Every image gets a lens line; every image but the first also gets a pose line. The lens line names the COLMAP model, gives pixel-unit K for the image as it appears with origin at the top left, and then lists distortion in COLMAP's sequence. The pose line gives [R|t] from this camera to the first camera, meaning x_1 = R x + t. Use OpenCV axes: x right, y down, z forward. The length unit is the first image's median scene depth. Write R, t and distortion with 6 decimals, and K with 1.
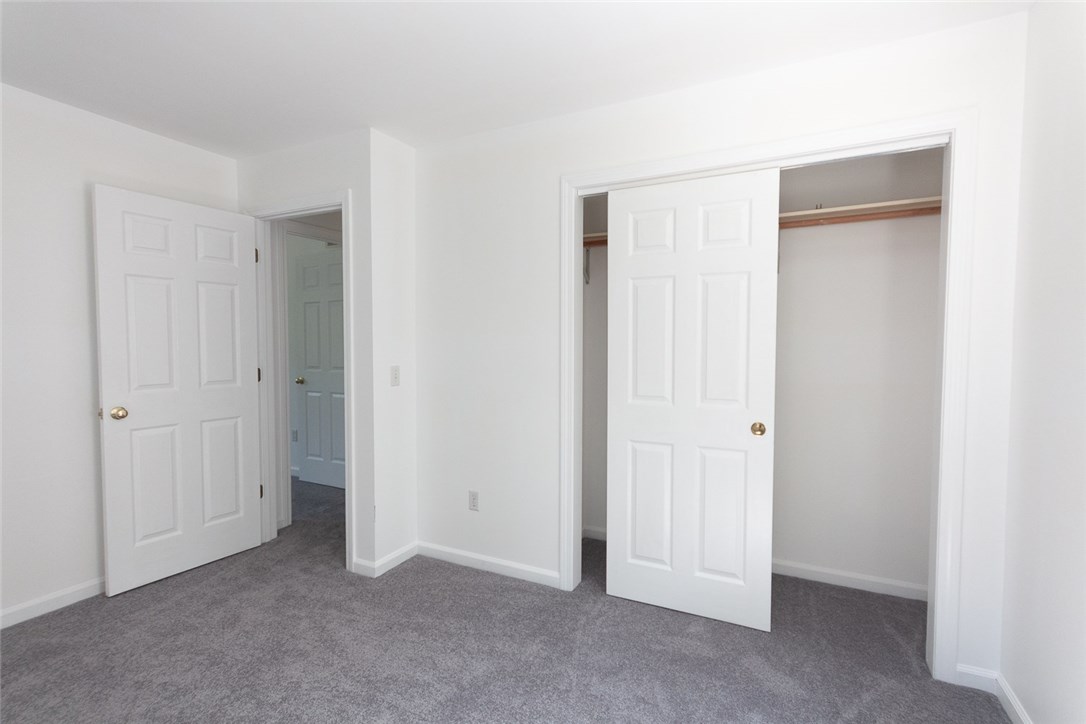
lens RADIAL K [[509.6, 0, 539.2], [0, 509.6, 361.7], [0, 0, 1]] dist [0.003125, 0.001199]
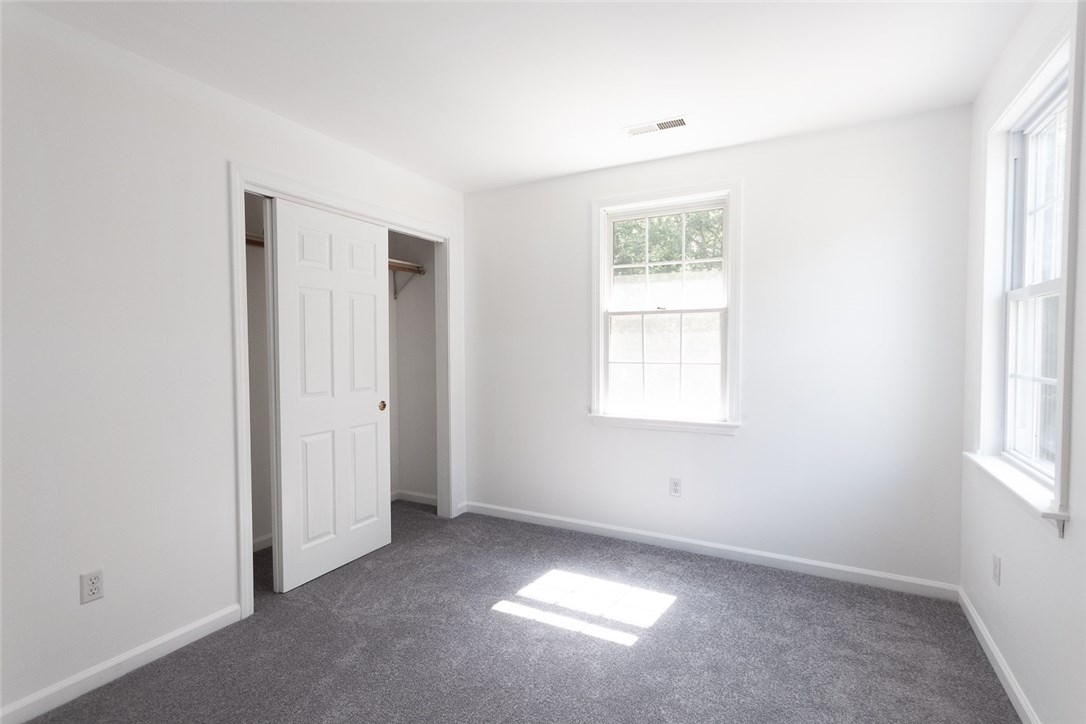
lens RADIAL K [[509.6, 0, 540.5], [0, 509.6, 357.1], [0, 0, 1]] dist [0.003125, 0.001199]
pose [[0.019899, -0.021565, 0.999569, -0.915800], [0.037380, 0.999084, 0.020811, -0.016368], [-0.999103, 0.036950, 0.020687, 0.480704]]
